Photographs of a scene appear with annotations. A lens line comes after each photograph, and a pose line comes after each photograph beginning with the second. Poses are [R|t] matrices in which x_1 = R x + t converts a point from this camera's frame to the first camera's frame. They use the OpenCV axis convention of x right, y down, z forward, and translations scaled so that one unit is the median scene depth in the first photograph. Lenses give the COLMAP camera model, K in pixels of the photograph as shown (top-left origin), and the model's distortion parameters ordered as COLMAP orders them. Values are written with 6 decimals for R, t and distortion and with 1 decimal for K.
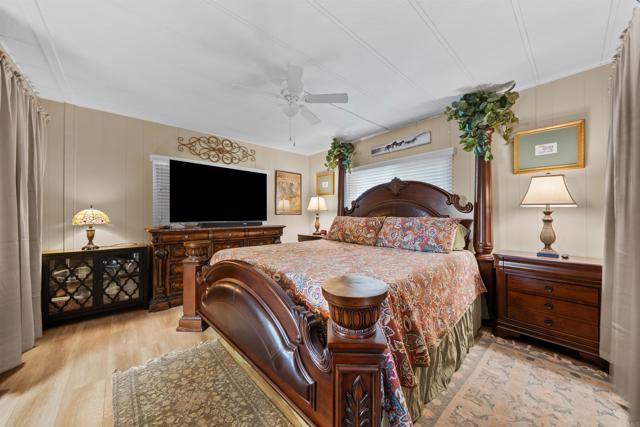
lens RADIAL K [[241.1, 0, 322.9], [0, 241.1, 213.4], [0, 0, 1]] dist [0.001119, 0.000411]
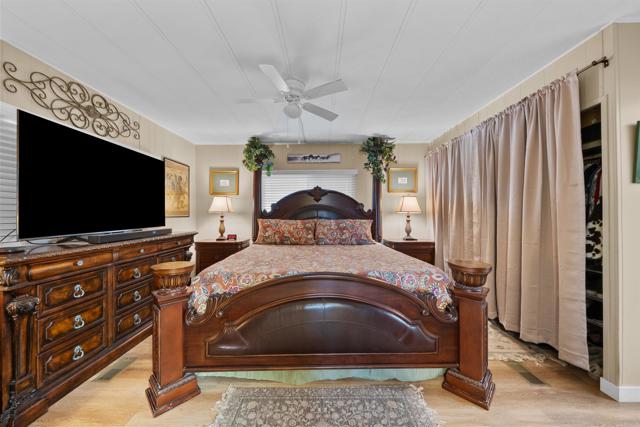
lens RADIAL K [[241.1, 0, 322.9], [0, 241.1, 213.4], [0, 0, 1]] dist [0.001119, 0.000411]
pose [[0.641090, -0.001116, 0.767465, -0.584252], [-0.006410, 0.999956, 0.006809, -0.021411], [-0.767439, -0.009284, 0.641055, 0.210401]]
